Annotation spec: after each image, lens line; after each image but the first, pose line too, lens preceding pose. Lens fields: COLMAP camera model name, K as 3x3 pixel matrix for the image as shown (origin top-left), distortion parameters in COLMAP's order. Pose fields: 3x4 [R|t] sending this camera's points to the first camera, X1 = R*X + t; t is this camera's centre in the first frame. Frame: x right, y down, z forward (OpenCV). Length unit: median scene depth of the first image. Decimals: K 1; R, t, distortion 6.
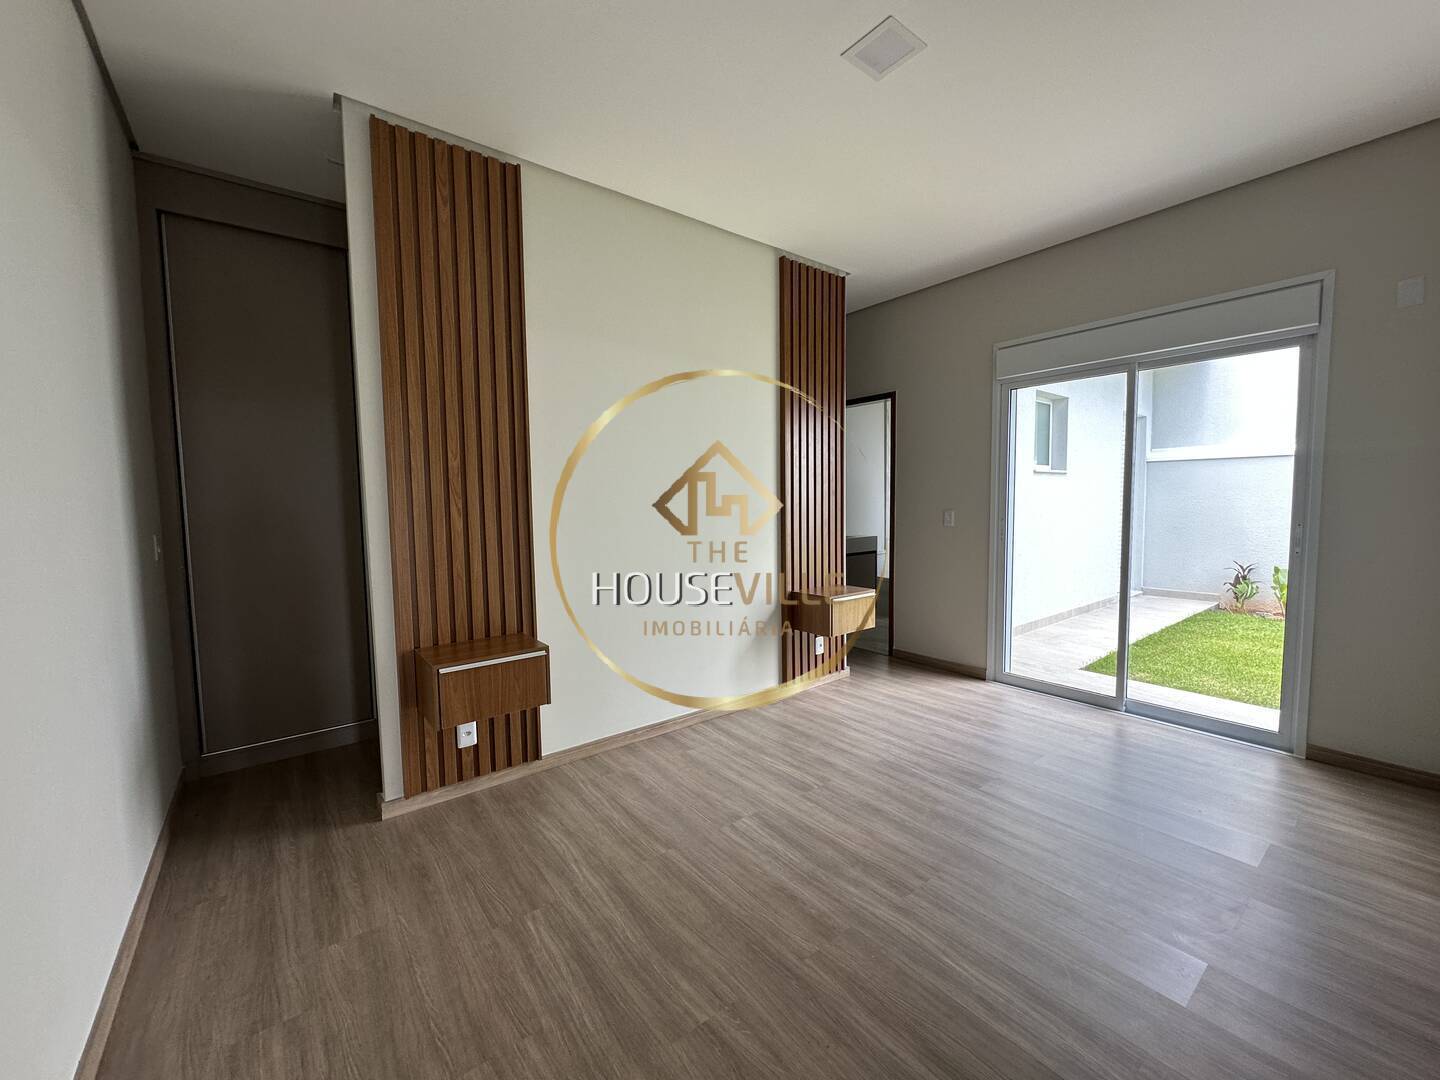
lens RADIAL K [[578.6, 0, 722.2], [0, 578.6, 543.0], [0, 0, 1]] dist [-0.003722, 0.000806]
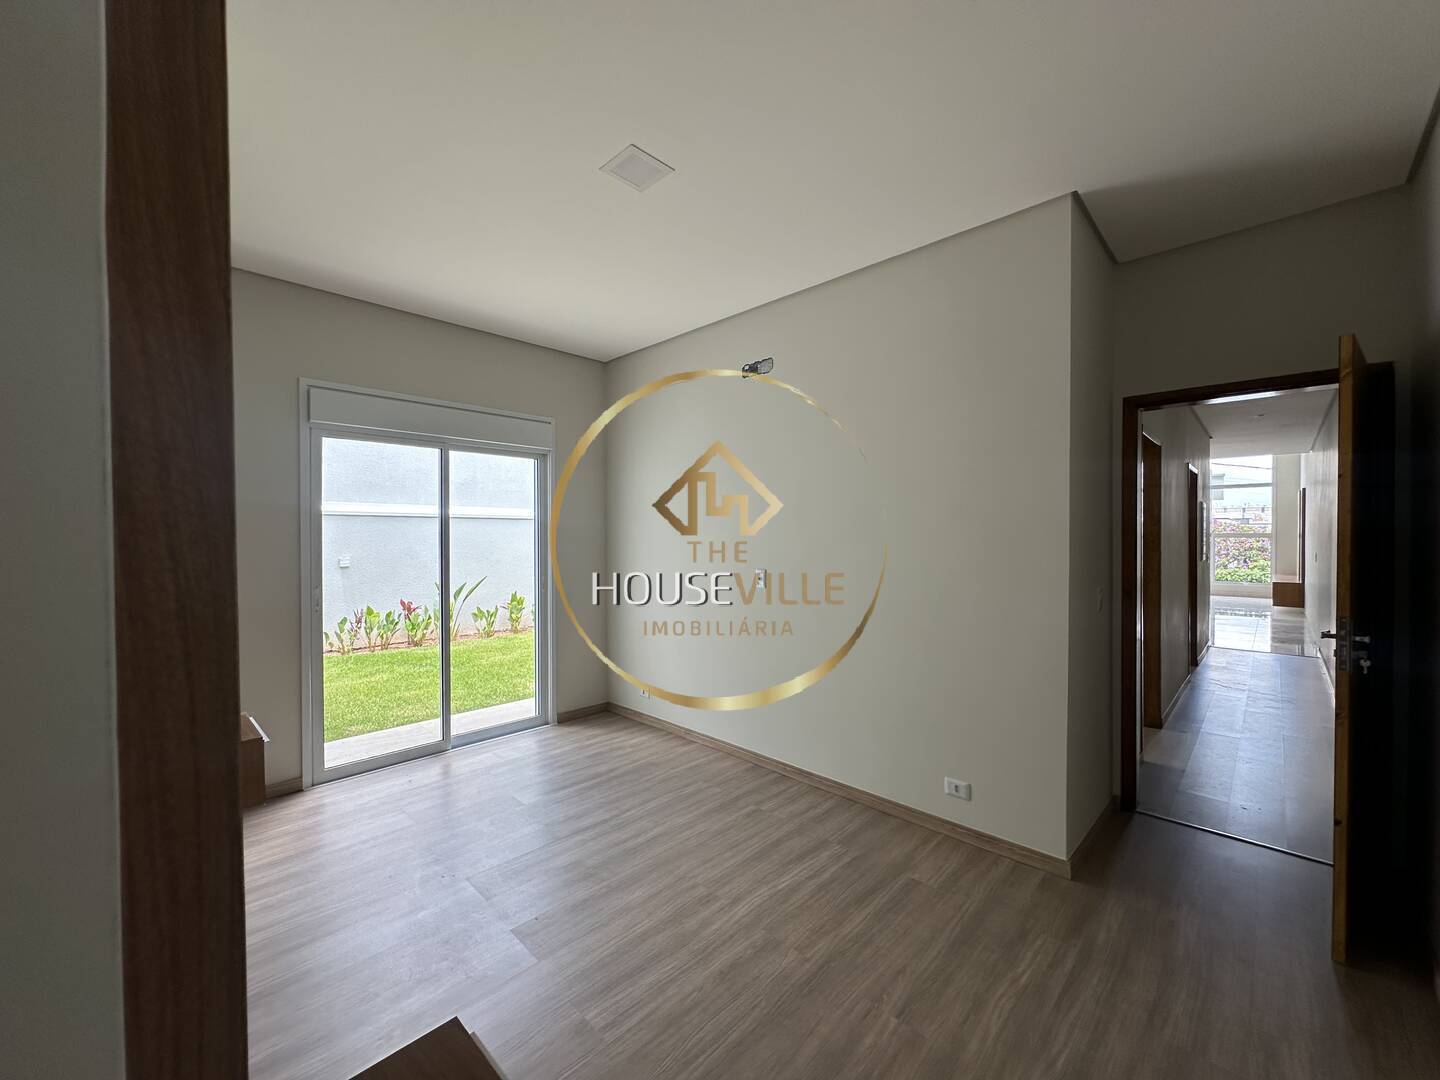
lens RADIAL K [[578.6, 0, 721.3], [0, 578.6, 535.7], [0, 0, 1]] dist [-0.003722, 0.000806]
pose [[-0.148405, 0.012151, 0.988852, -0.619665], [0.075191, 0.997169, -0.000968, -0.100335], [-0.986064, 0.074209, -0.148899, 0.776288]]
